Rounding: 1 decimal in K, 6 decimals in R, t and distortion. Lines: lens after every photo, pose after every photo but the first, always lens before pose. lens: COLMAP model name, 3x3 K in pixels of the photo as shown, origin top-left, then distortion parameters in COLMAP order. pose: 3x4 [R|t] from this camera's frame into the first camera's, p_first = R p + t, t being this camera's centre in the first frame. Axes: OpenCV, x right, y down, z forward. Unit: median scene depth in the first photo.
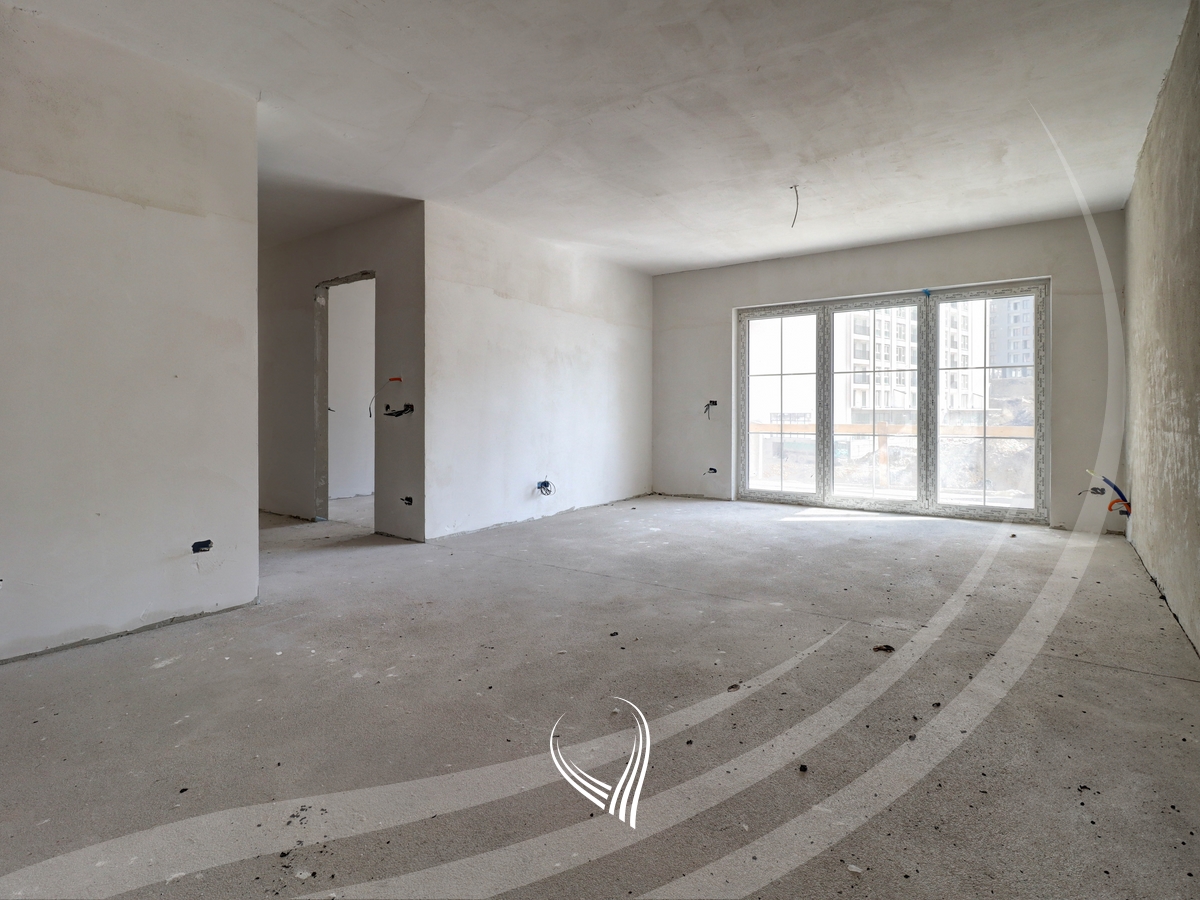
lens RADIAL K [[614.6, 0, 597.3], [0, 614.6, 426.5], [0, 0, 1]] dist [-0.005376, -0.001166]
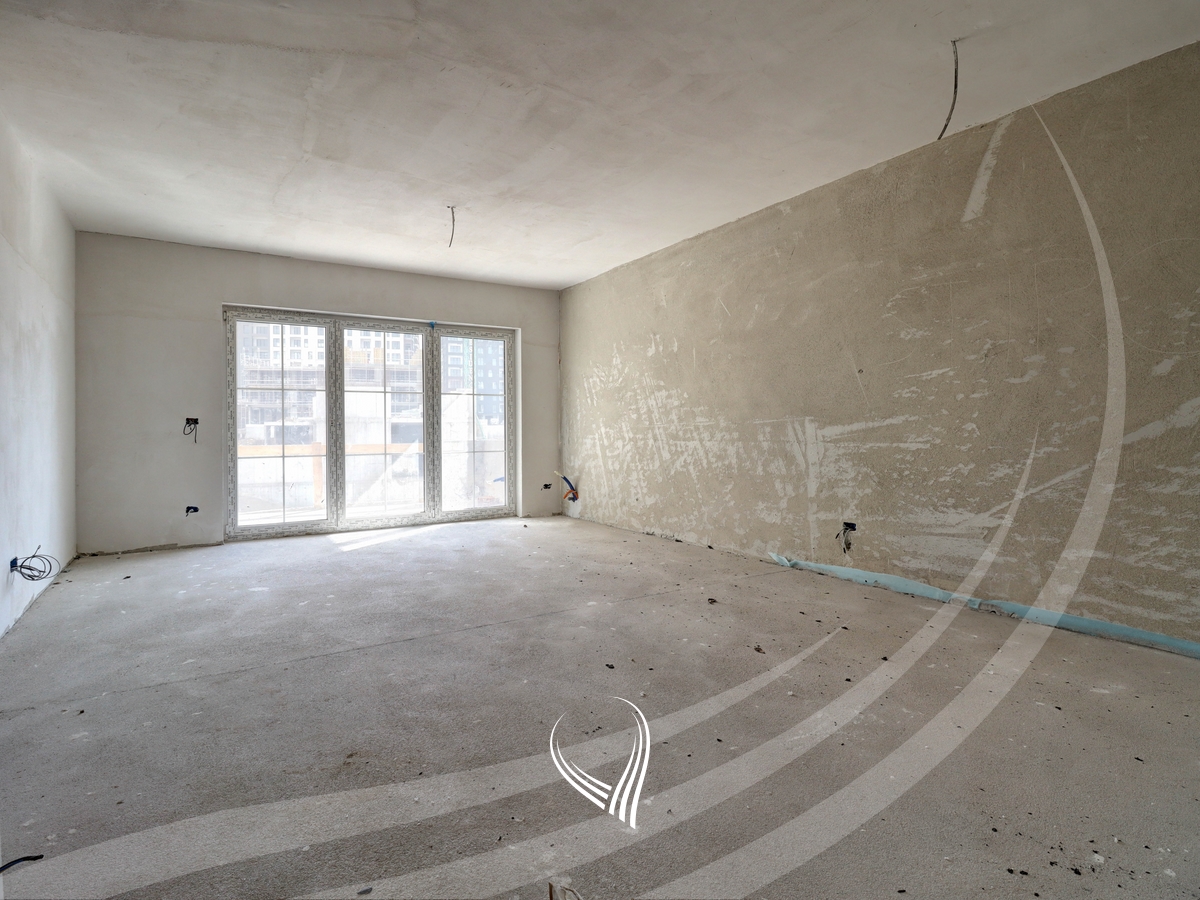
lens RADIAL K [[614.6, 0, 597.3], [0, 614.6, 426.5], [0, 0, 1]] dist [-0.005376, -0.001166]
pose [[0.395396, 0.002771, 0.918507, -0.368299], [0.027833, 0.999500, -0.014996, -0.006743], [-0.918089, 0.031494, 0.395121, 0.276597]]
